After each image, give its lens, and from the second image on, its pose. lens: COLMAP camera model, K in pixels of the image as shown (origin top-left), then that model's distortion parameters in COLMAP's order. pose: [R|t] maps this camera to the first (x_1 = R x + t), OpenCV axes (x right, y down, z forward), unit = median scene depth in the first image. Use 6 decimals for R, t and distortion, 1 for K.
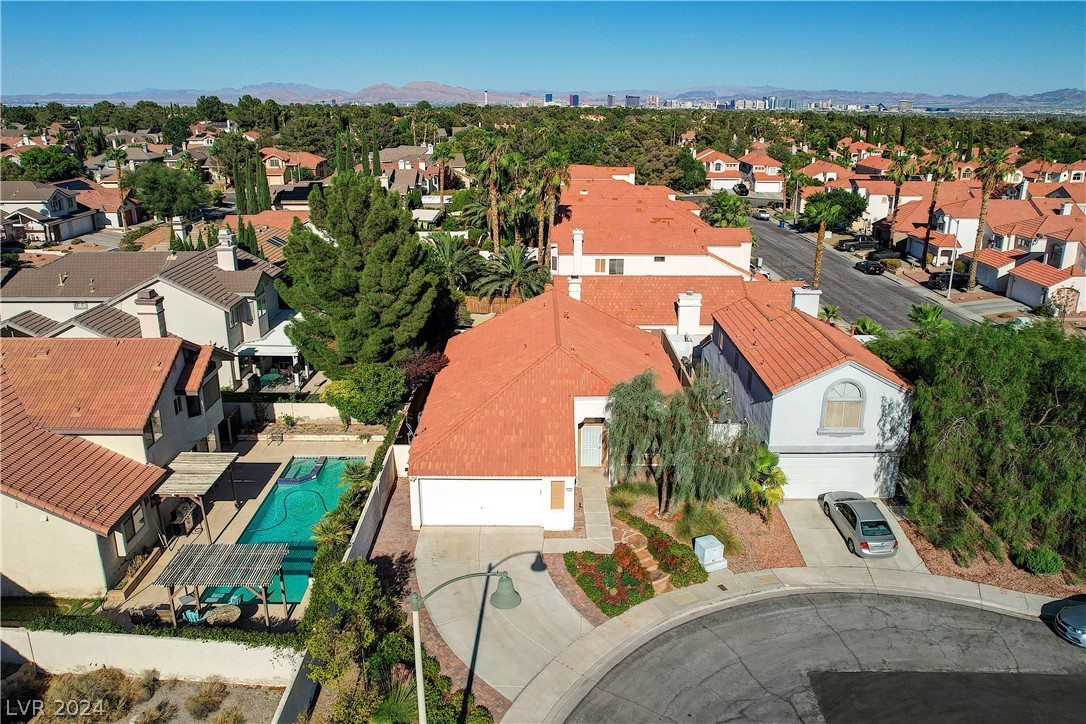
lens RADIAL K [[824.0, 0, 539.8], [0, 824.0, 351.7], [0, 0, 1]] dist [-0.069500, 0.044403]
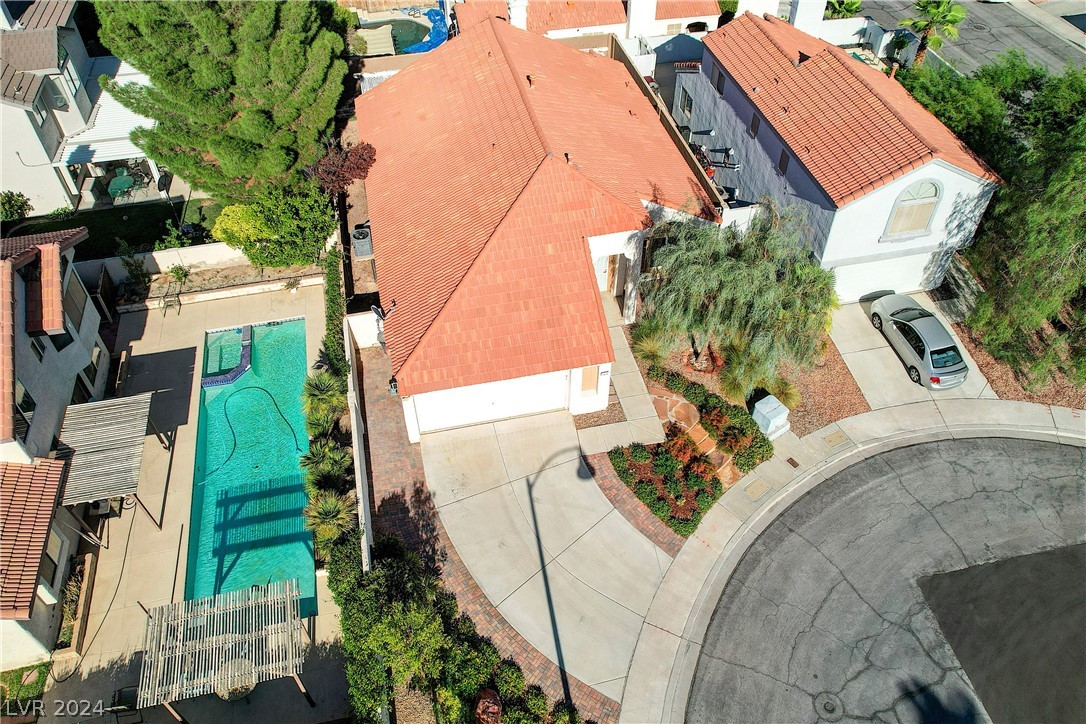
lens RADIAL K [[824.0, 0, 539.8], [0, 824.0, 351.7], [0, 0, 1]] dist [-0.069500, 0.044403]
pose [[0.976224, -0.158971, 0.147361, -0.136637], [0.070913, 0.876626, 0.475919, -0.228103], [-0.204838, -0.454154, 0.867056, 0.330454]]
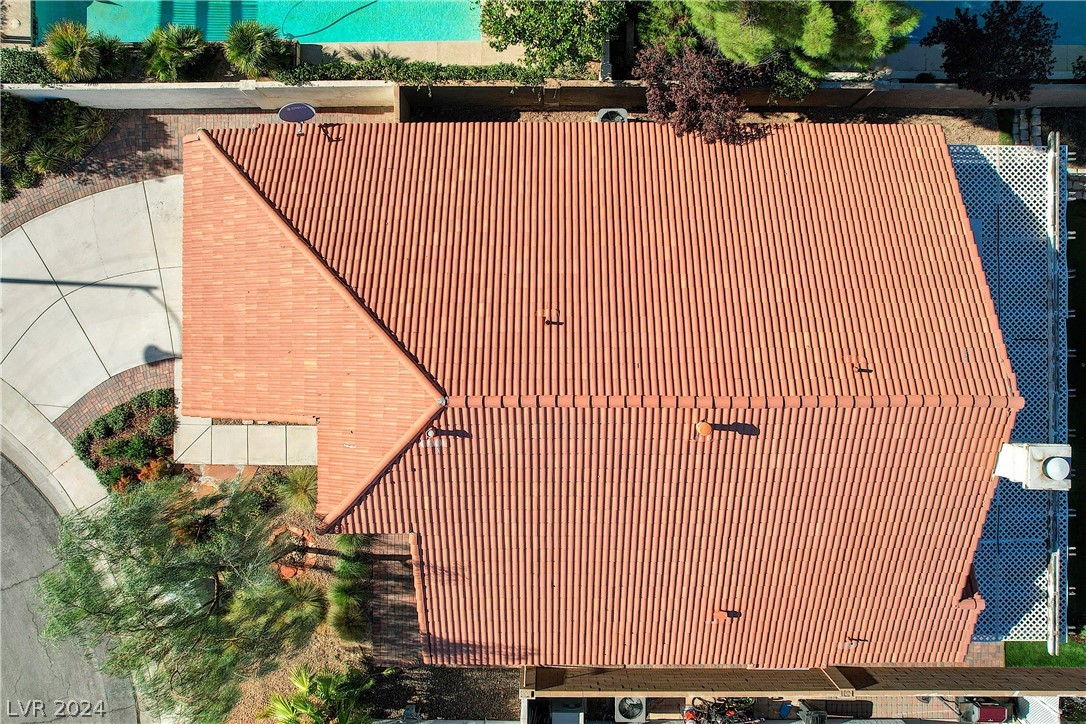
lens RADIAL K [[824.0, 0, 539.8], [0, 824.0, 351.7], [0, 0, 1]] dist [-0.069500, 0.044403]
pose [[-0.005610, 0.999945, -0.008906, 0.001432], [-0.291177, 0.006887, 0.956644, -0.480683], [0.956653, 0.007960, 0.291122, 1.047927]]
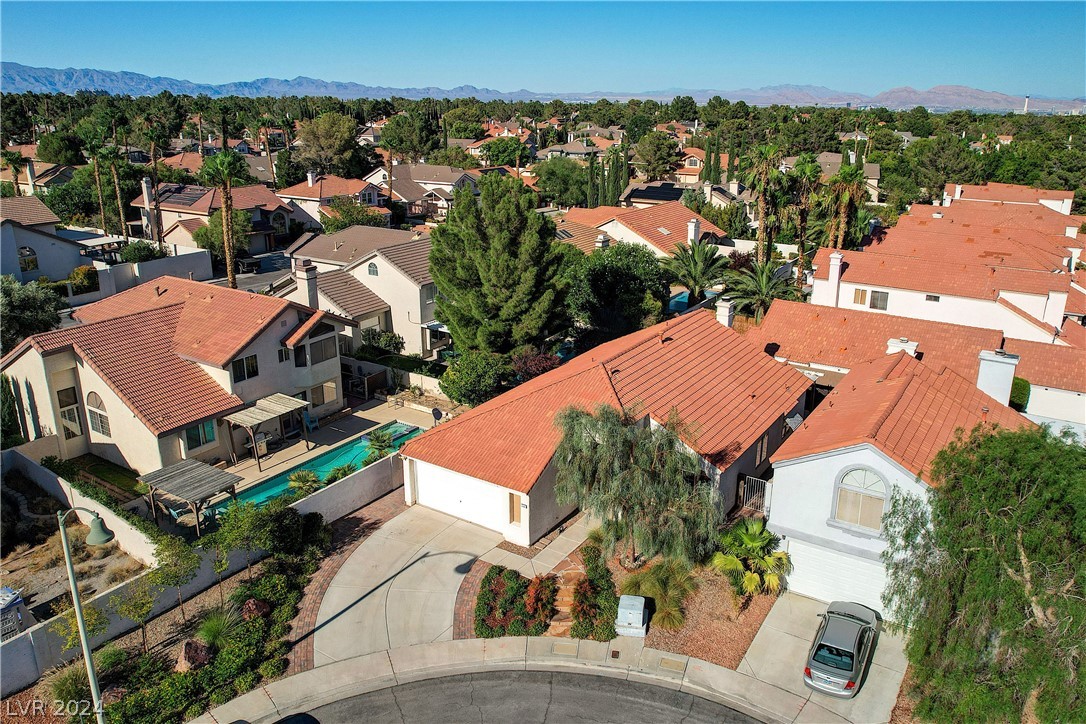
lens RADIAL K [[824.0, 0, 539.8], [0, 824.0, 351.7], [0, 0, 1]] dist [-0.069500, 0.044403]
pose [[0.831924, 0.166282, -0.529389, 0.531124], [-0.167407, 0.984802, 0.046250, -0.060487], [0.529035, 0.050147, 0.847117, 0.168938]]
